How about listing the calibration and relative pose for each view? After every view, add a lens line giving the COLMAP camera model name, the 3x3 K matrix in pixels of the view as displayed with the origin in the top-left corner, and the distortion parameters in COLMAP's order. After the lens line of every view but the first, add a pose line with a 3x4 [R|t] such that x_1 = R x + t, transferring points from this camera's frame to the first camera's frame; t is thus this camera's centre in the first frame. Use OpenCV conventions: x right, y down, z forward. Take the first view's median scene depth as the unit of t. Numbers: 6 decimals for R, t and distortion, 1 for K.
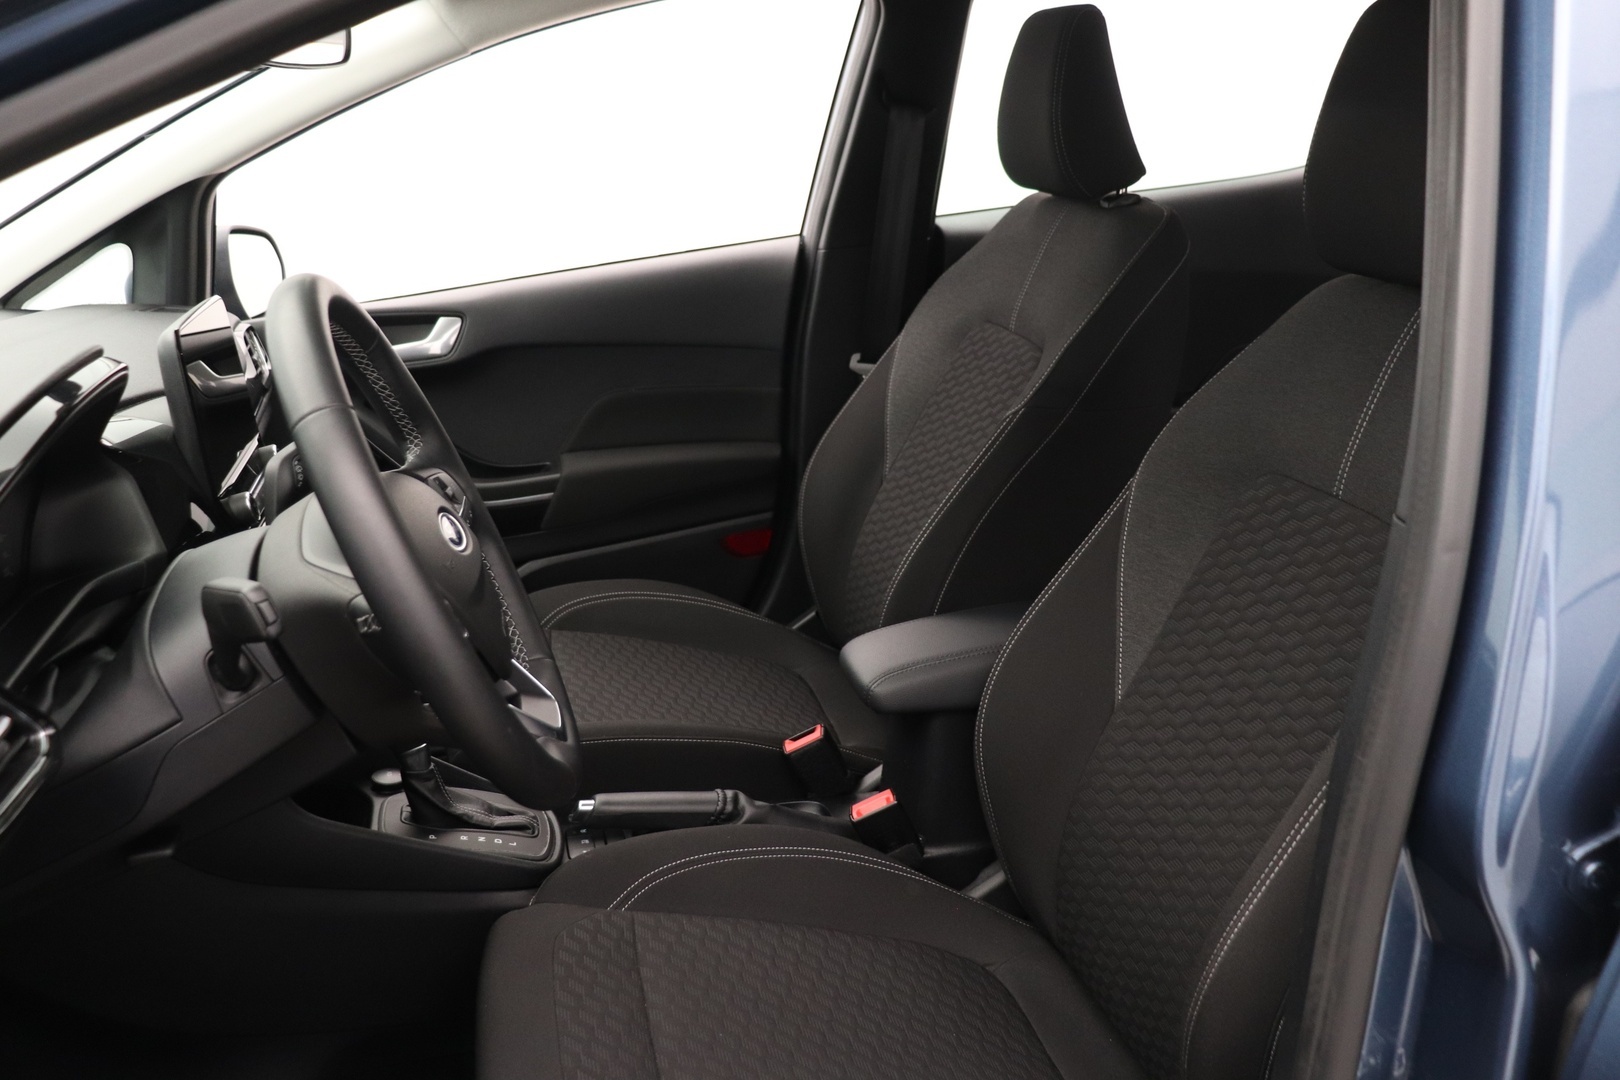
lens RADIAL K [[1482.1, 0, 810.0], [0, 1482.1, 540.0], [0, 0, 1]] dist [-0.138027, 0.142712]
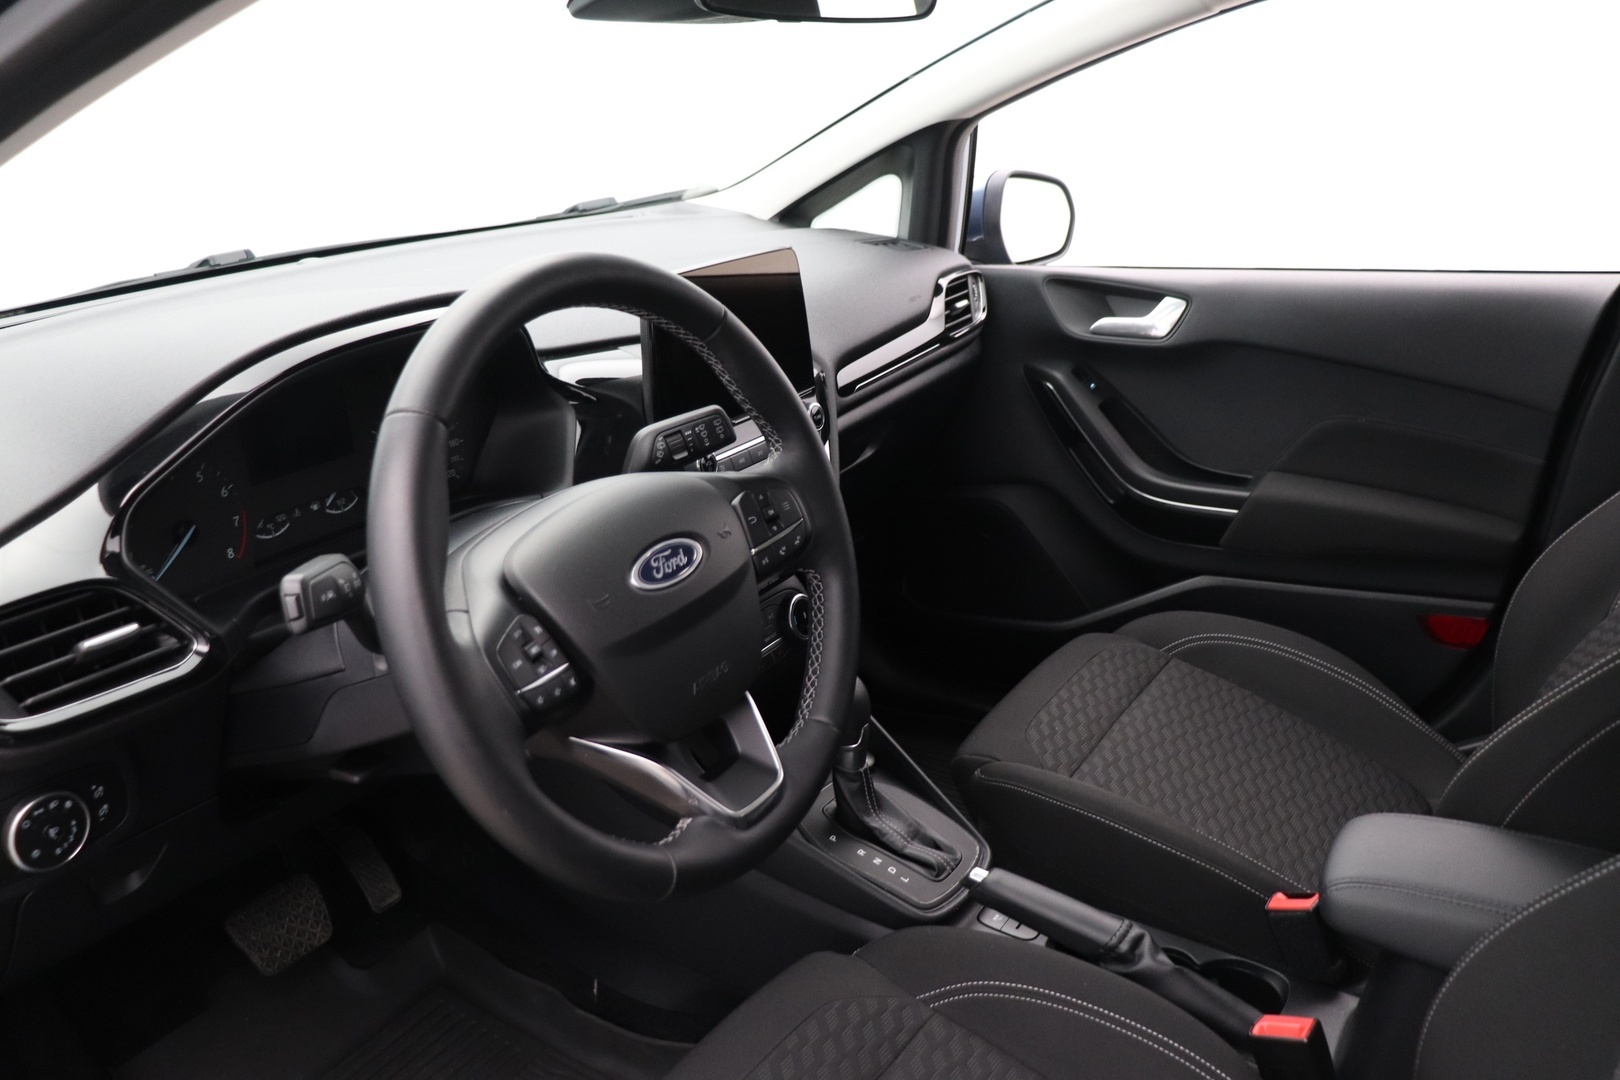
lens RADIAL K [[1356.6, 0, 810.0], [0, 1356.6, 540.0], [0, 0, 1]] dist [-0.214045, 0.316509]
pose [[0.716653, 0.280204, -0.638666, 0.181997], [-0.234701, 0.959226, 0.157484, -0.091450], [0.656753, 0.037034, 0.753196, 0.242272]]
